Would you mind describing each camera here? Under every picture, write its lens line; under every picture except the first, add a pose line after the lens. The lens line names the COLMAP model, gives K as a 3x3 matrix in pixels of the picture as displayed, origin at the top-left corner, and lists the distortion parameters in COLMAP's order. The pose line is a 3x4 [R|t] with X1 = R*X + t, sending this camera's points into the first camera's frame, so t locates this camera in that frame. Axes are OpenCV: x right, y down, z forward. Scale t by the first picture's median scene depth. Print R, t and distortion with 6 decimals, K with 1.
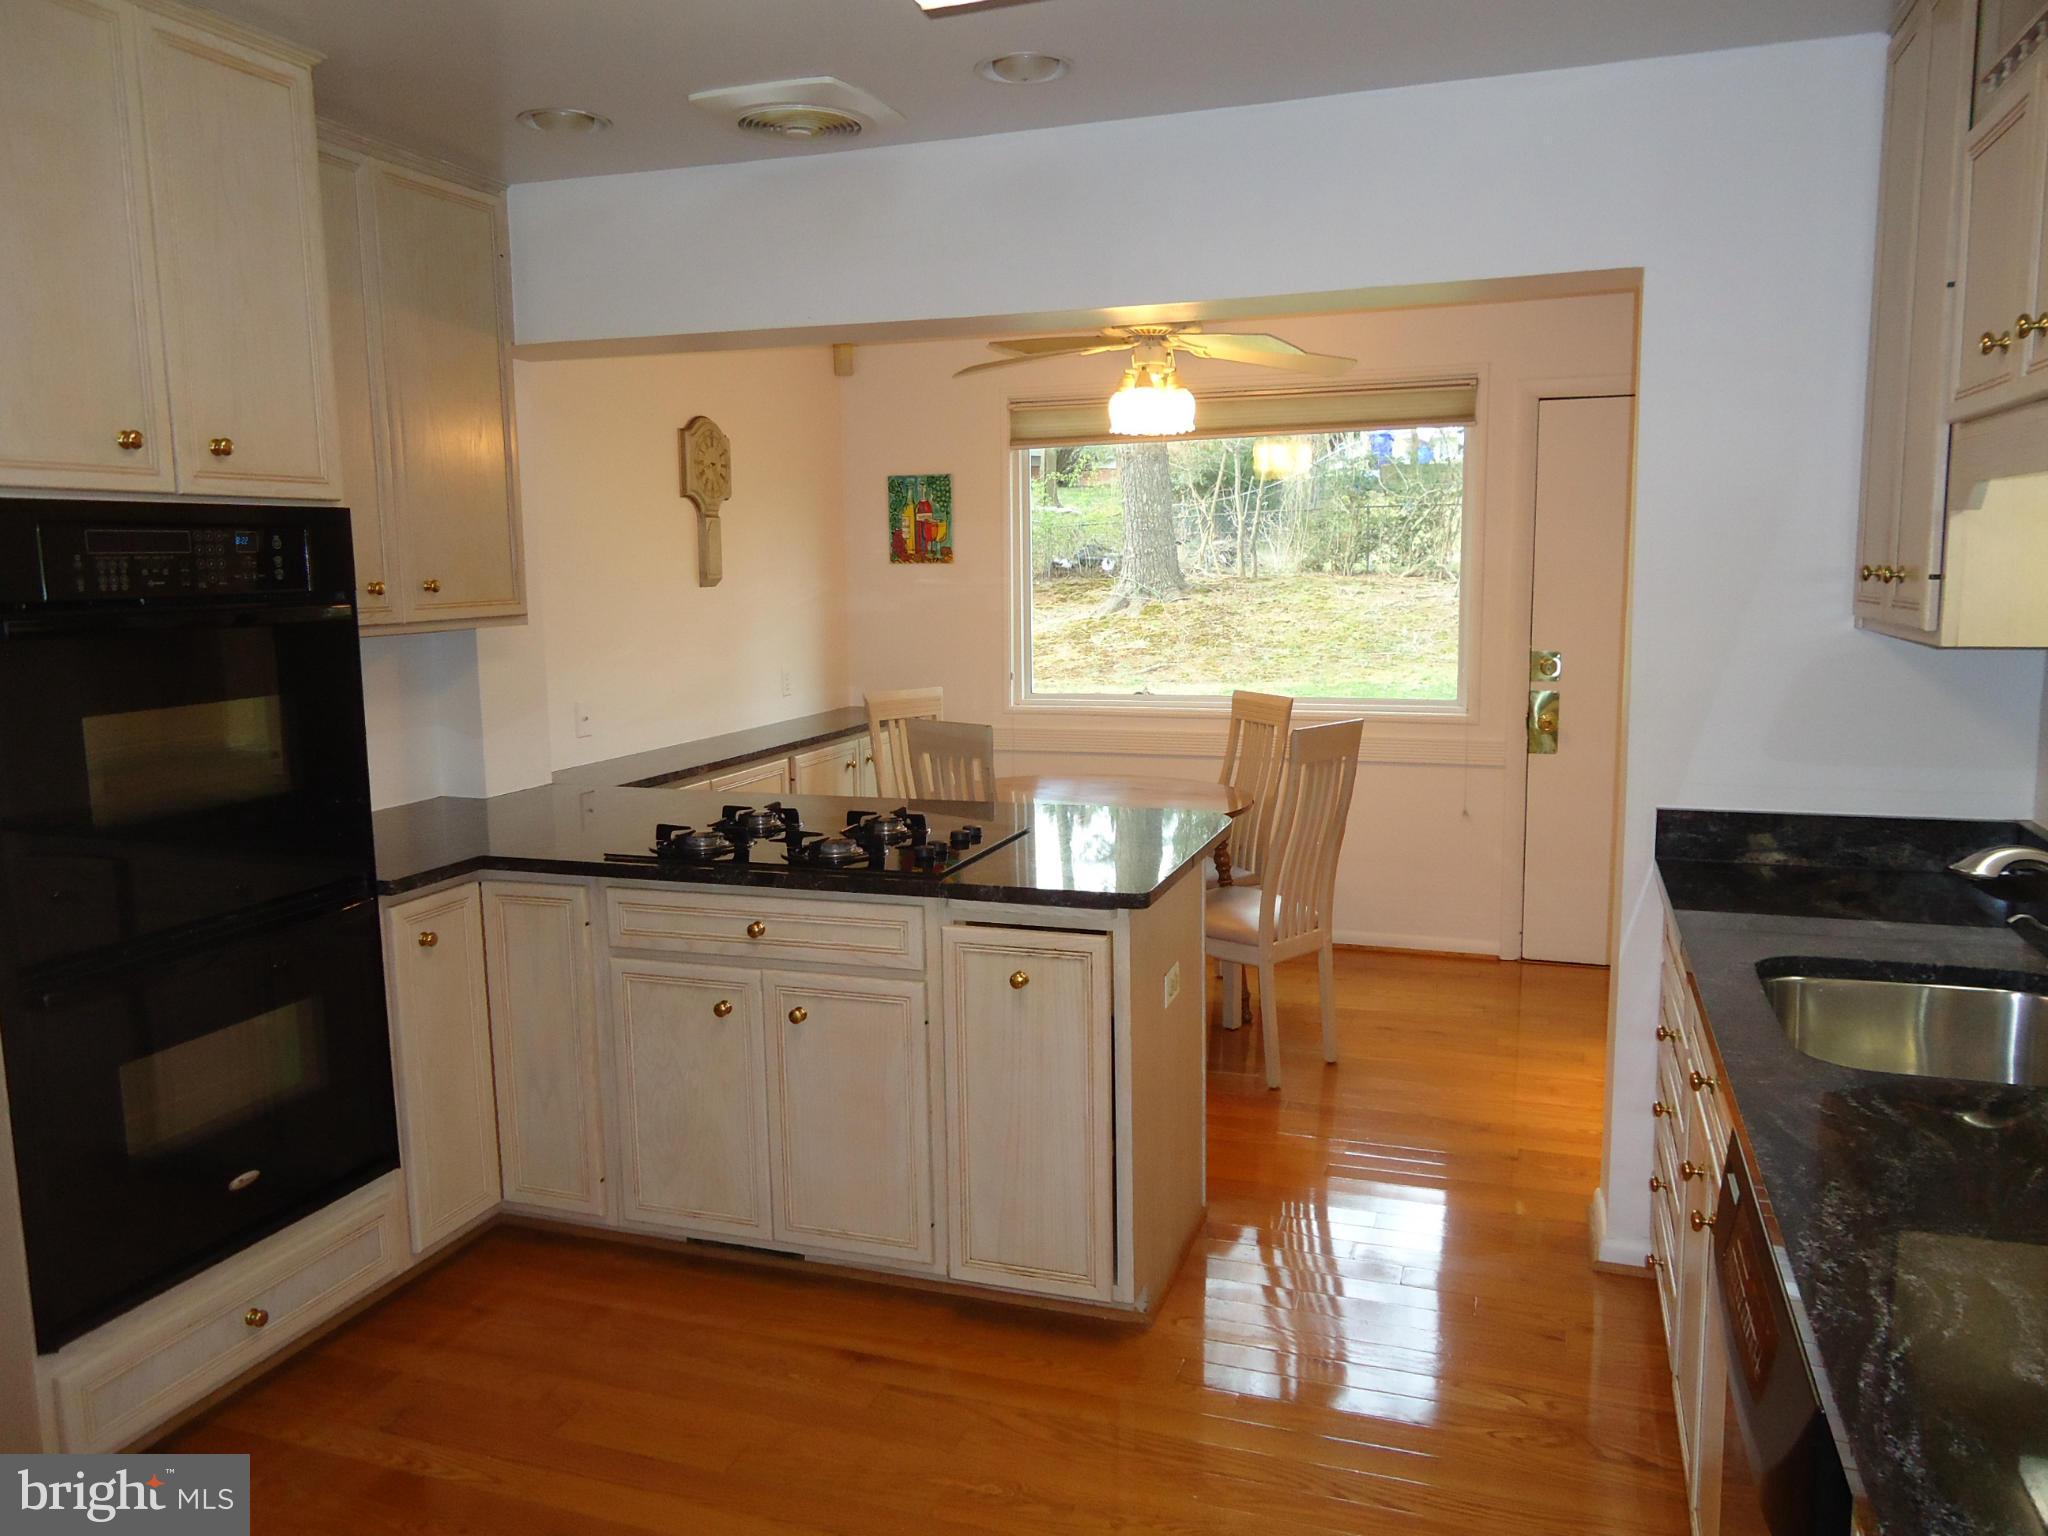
lens RADIAL K [[1496.9, 0, 1024.0], [0, 1496.9, 768.0], [0, 0, 1]] dist [0.000106, 0.001751]
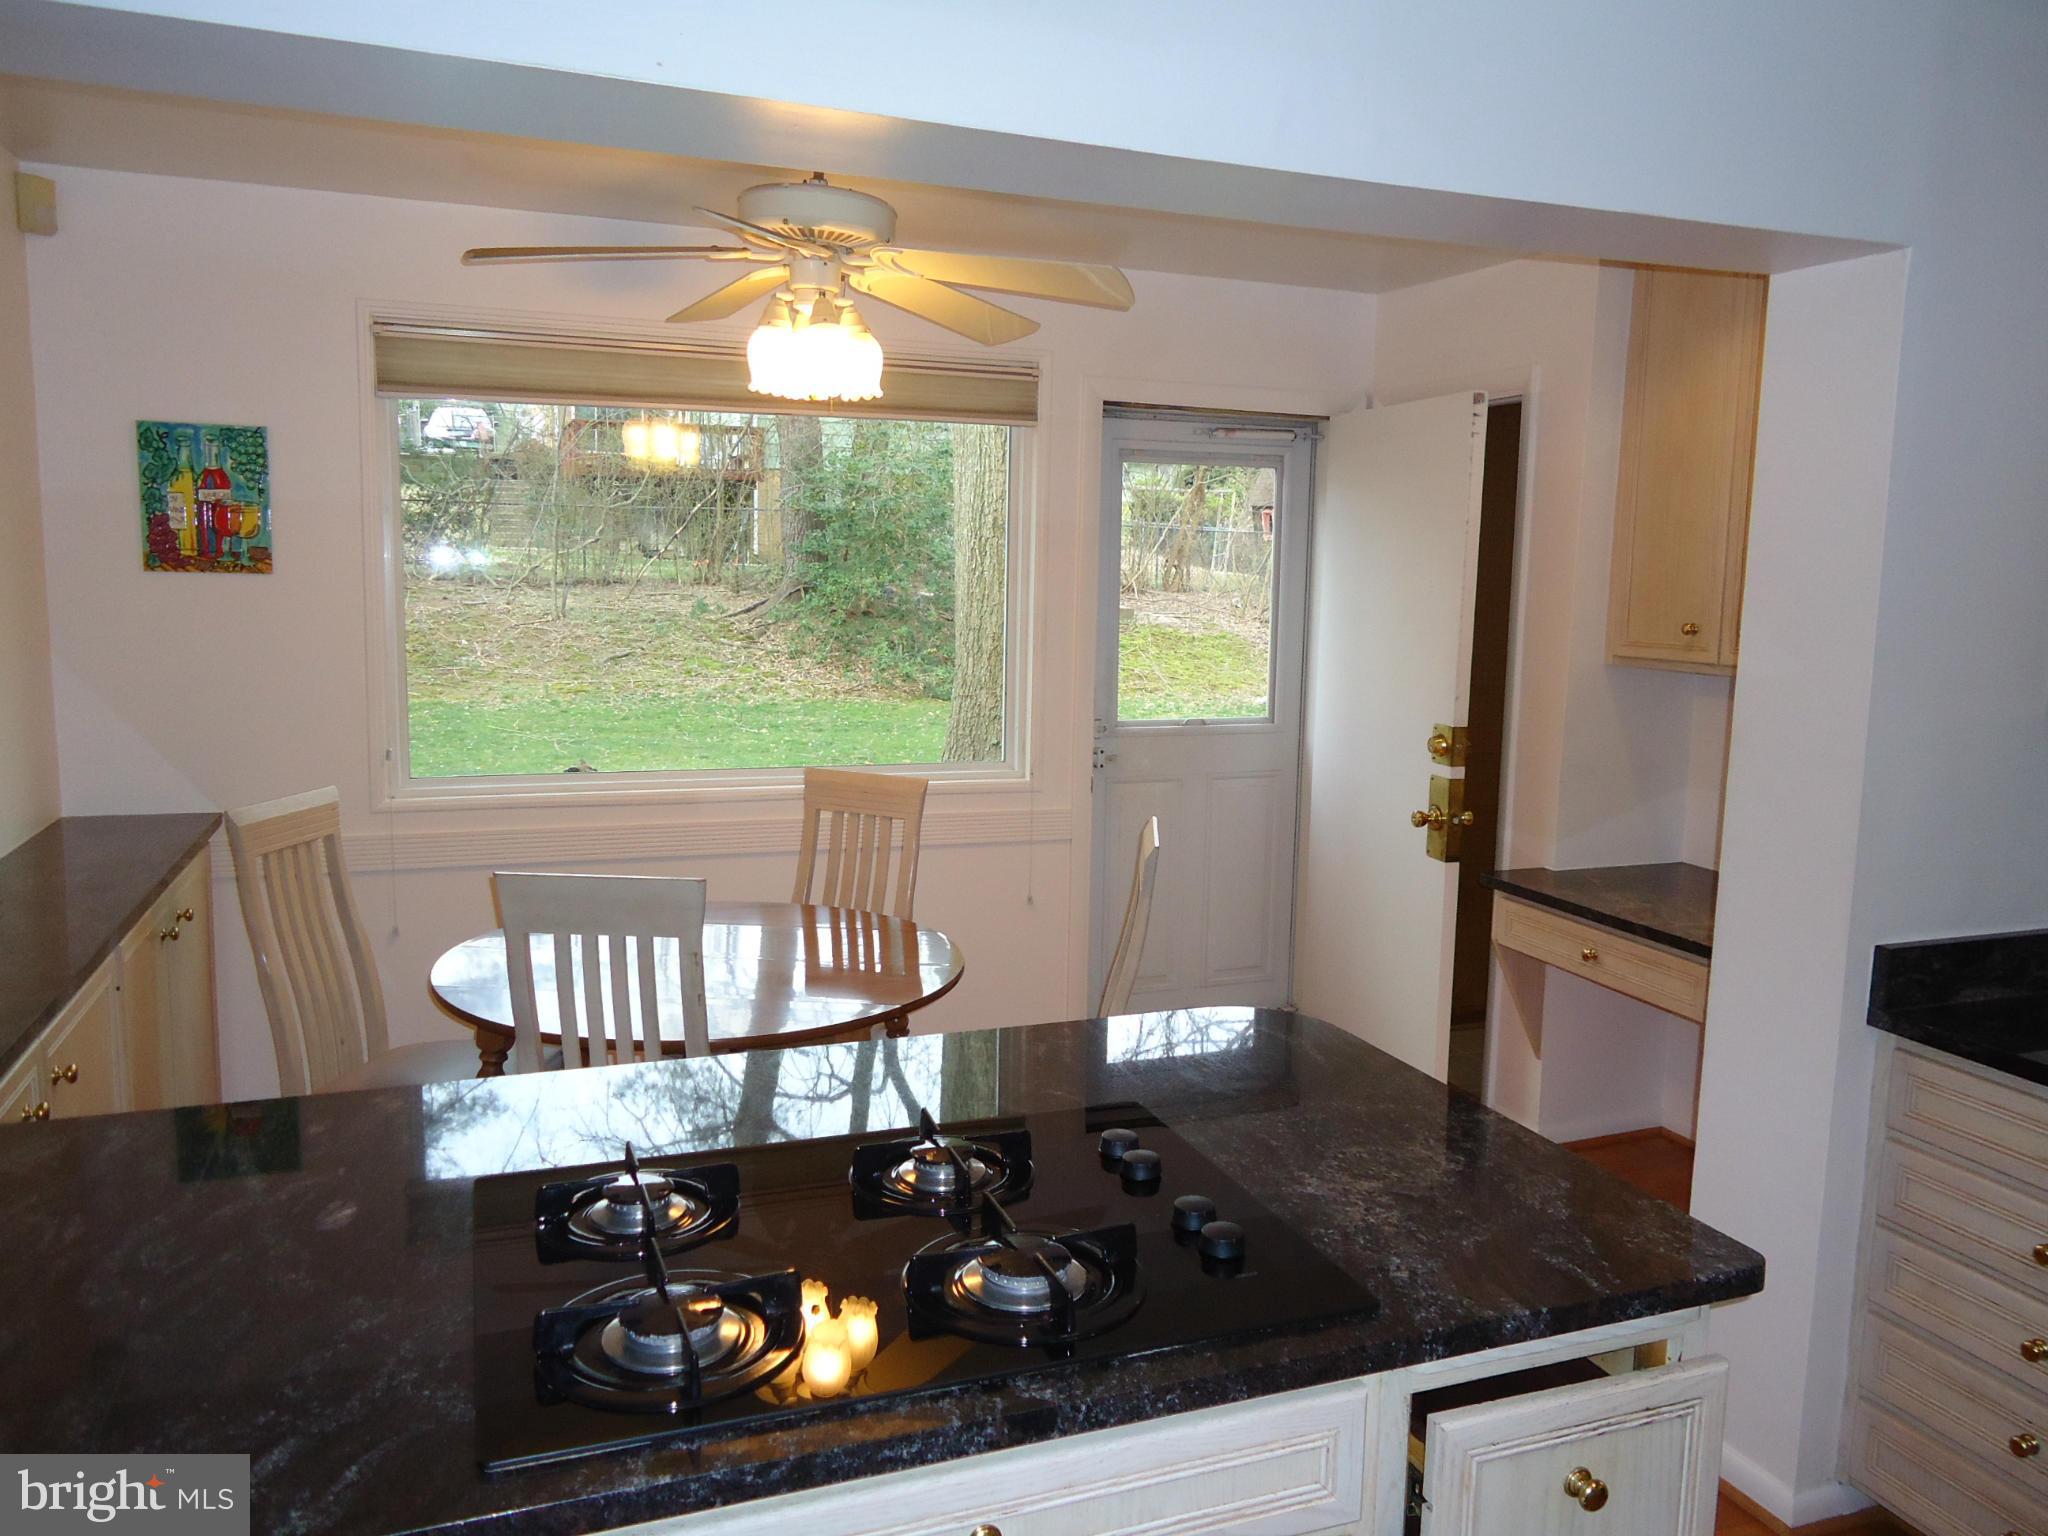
lens RADIAL K [[1496.9, 0, 1024.0], [0, 1496.9, 768.0], [0, 0, 1]] dist [0.000106, 0.001751]
pose [[0.766969, -0.055877, 0.639247, -0.206003], [0.055855, 0.998234, 0.020241, -0.053046], [-0.639249, 0.020181, 0.768735, 0.335824]]
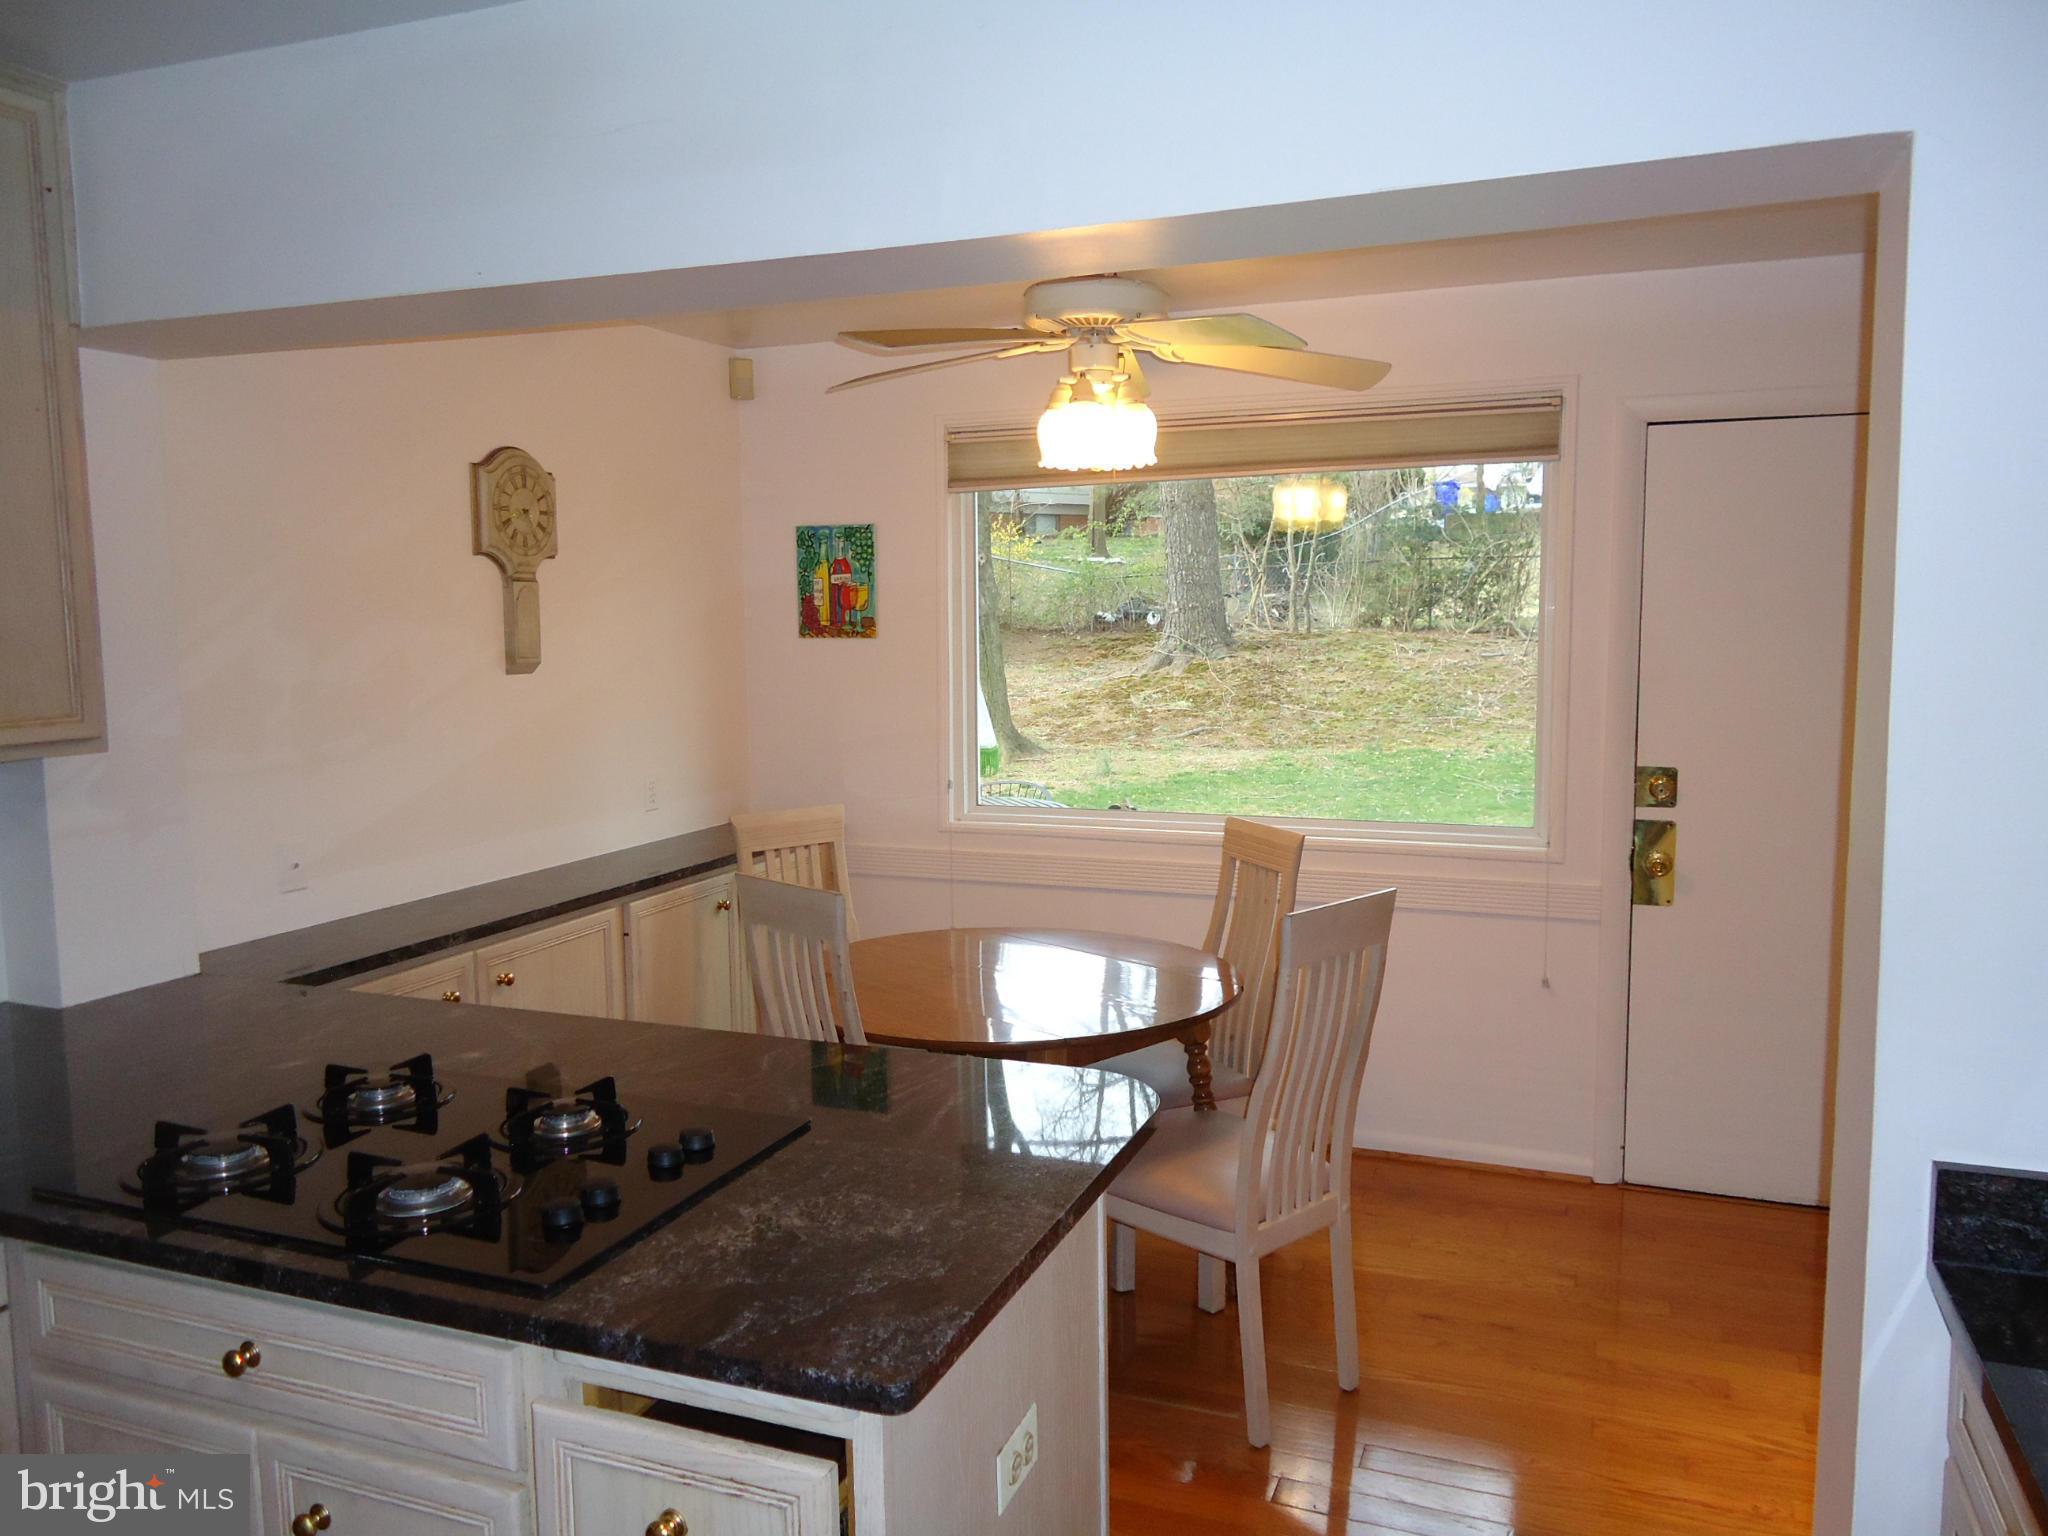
lens RADIAL K [[1496.9, 0, 1024.0], [0, 1496.9, 768.0], [0, 0, 1]] dist [0.000106, 0.001751]
pose [[0.999109, 0.008015, -0.041448, 0.061627], [-0.009328, 0.999457, -0.031590, -0.045127], [0.041173, 0.031949, 0.998641, 0.226539]]
